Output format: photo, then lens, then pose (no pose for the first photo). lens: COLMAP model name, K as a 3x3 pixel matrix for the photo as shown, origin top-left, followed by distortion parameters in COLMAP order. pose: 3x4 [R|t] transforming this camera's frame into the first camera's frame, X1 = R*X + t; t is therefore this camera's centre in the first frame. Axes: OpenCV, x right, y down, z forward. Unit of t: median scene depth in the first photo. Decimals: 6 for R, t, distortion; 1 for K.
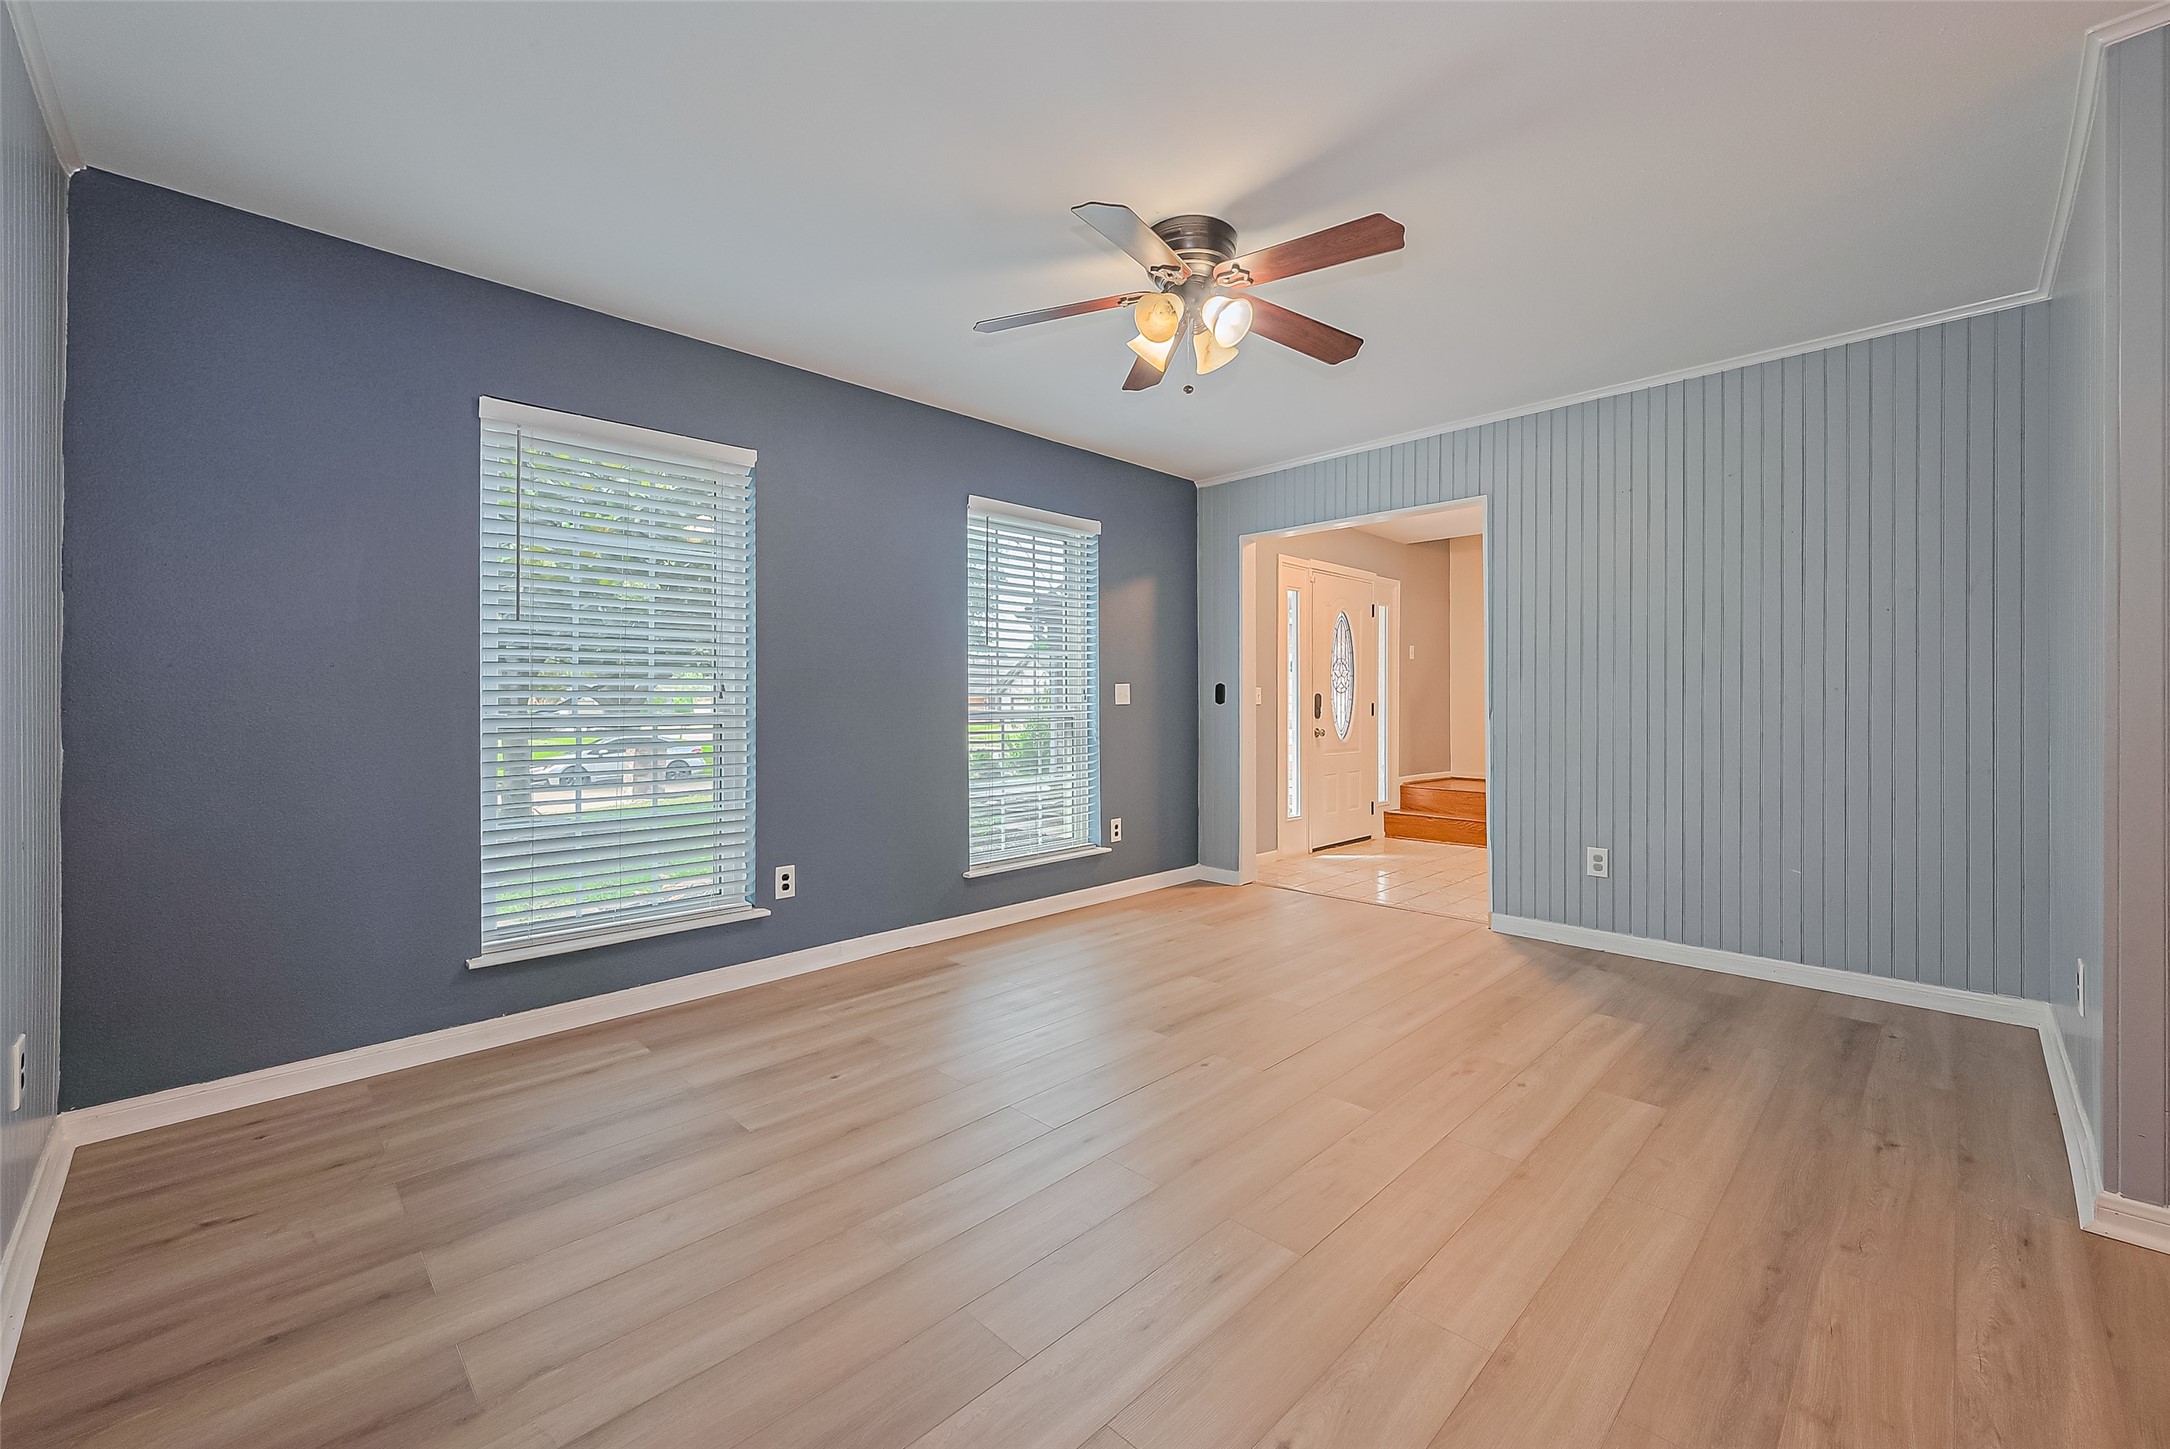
lens RADIAL K [[876.6, 0, 1093.5], [0, 876.6, 710.0], [0, 0, 1]] dist [0.002547, 0.000221]
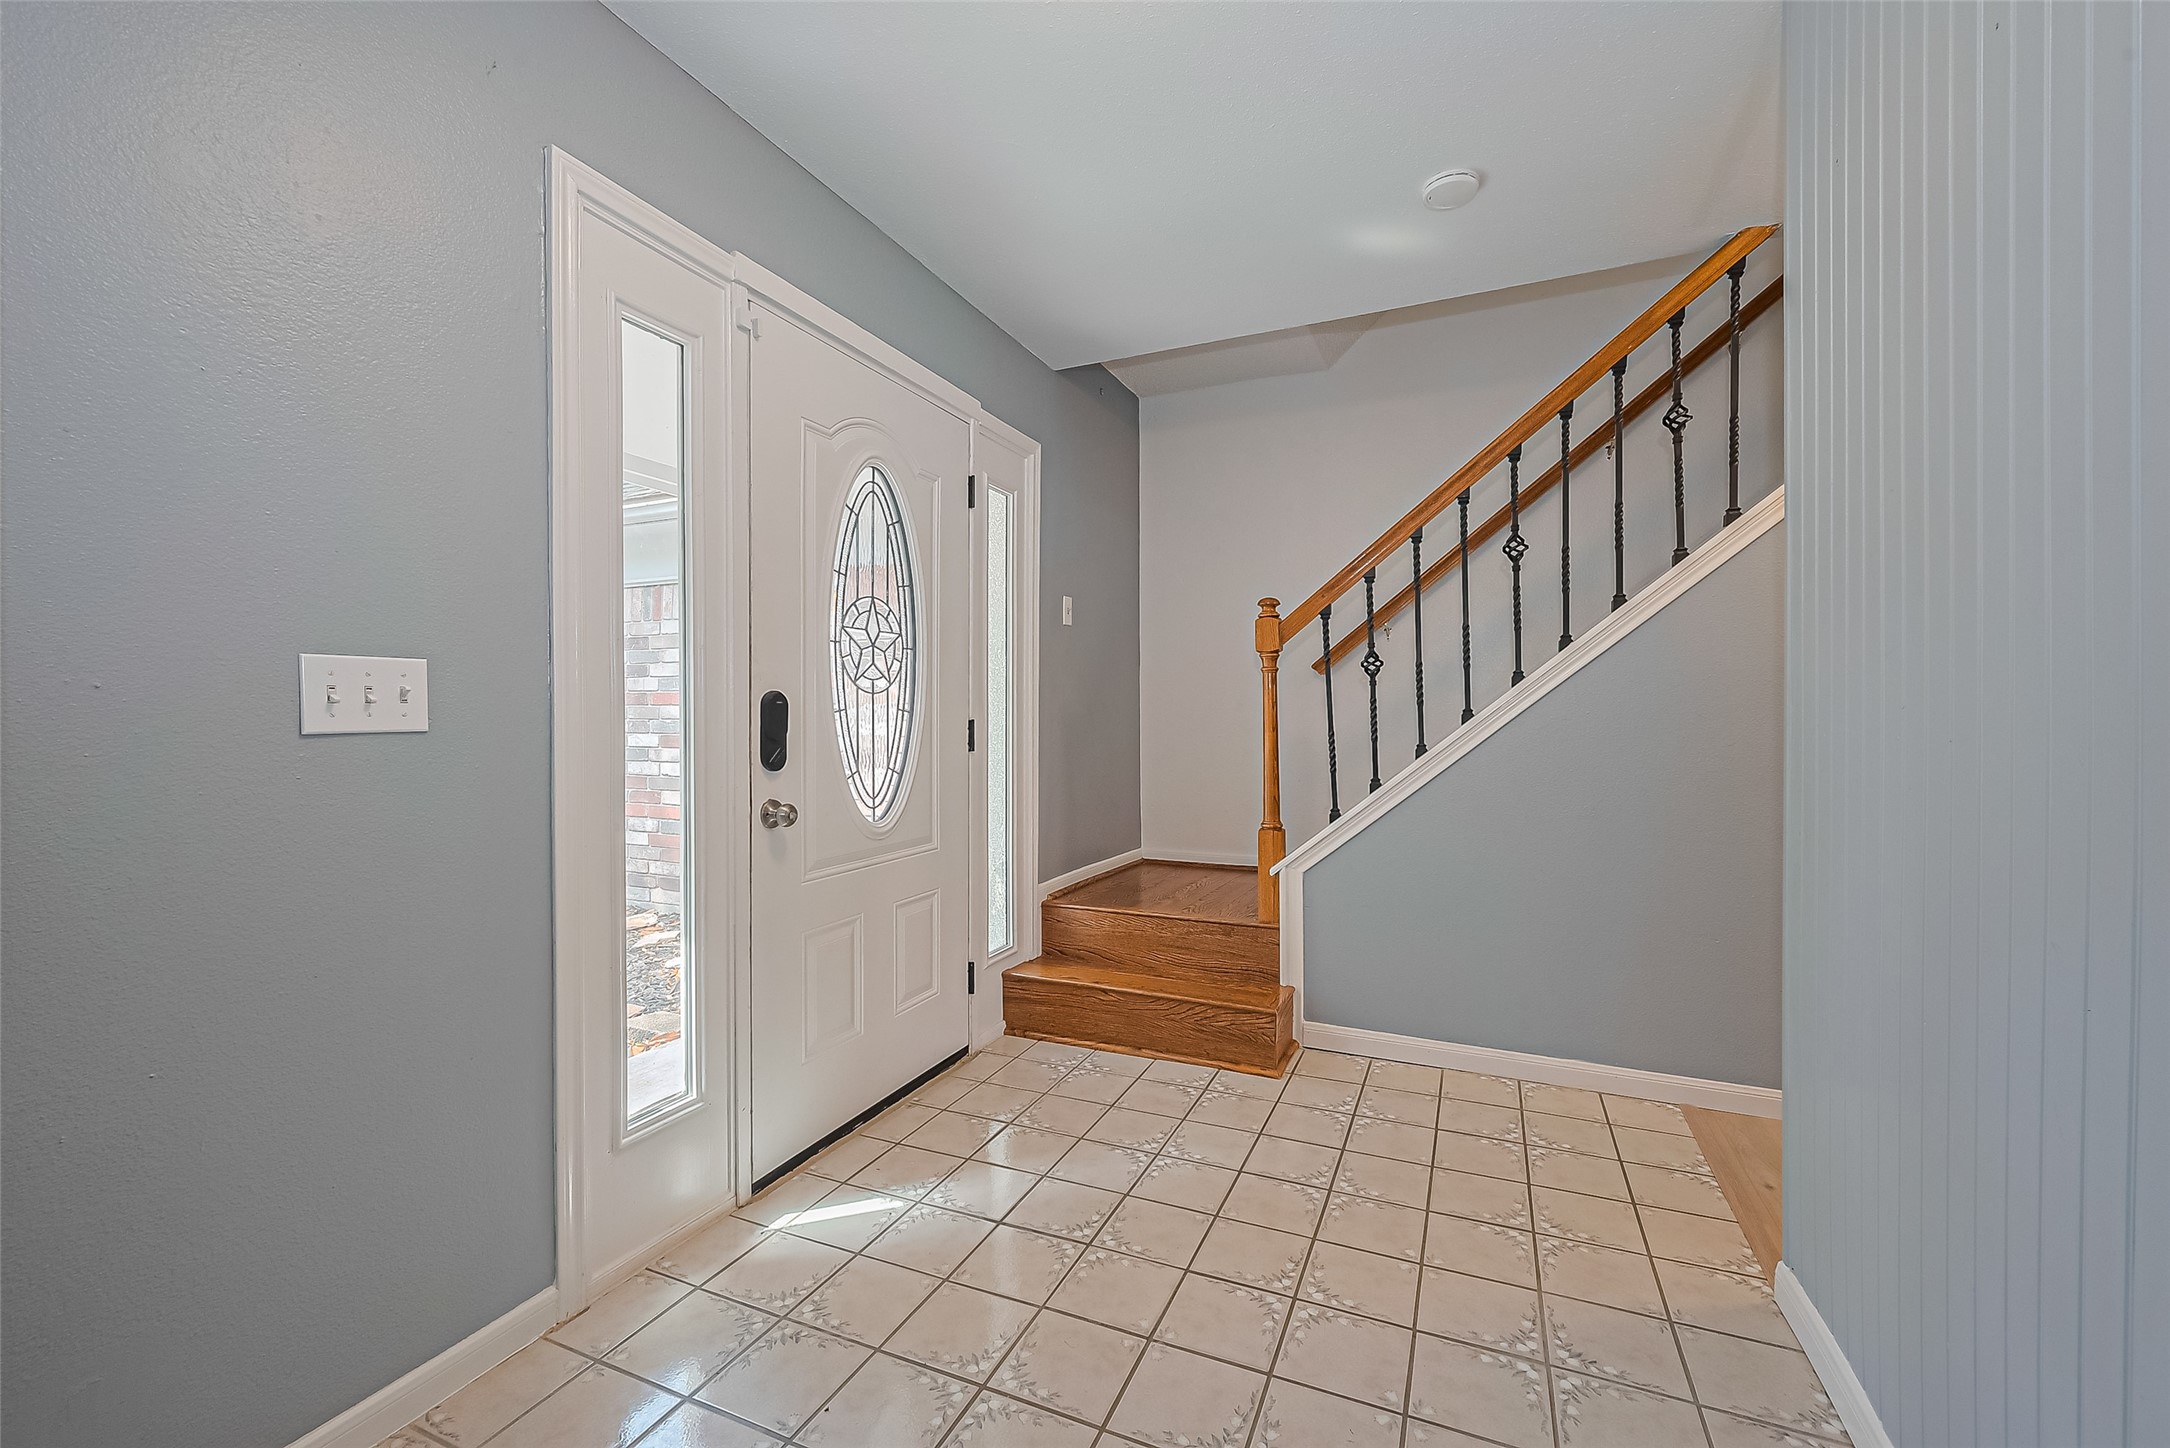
lens RADIAL K [[876.6, 0, 1084.0], [0, 876.6, 720.8], [0, 0, 1]] dist [0.002547, 0.000221]
pose [[0.941605, -0.004779, 0.336685, 0.231139], [0.004709, 0.999988, 0.001025, -0.006939], [-0.336686, 0.000620, 0.941617, 0.600345]]
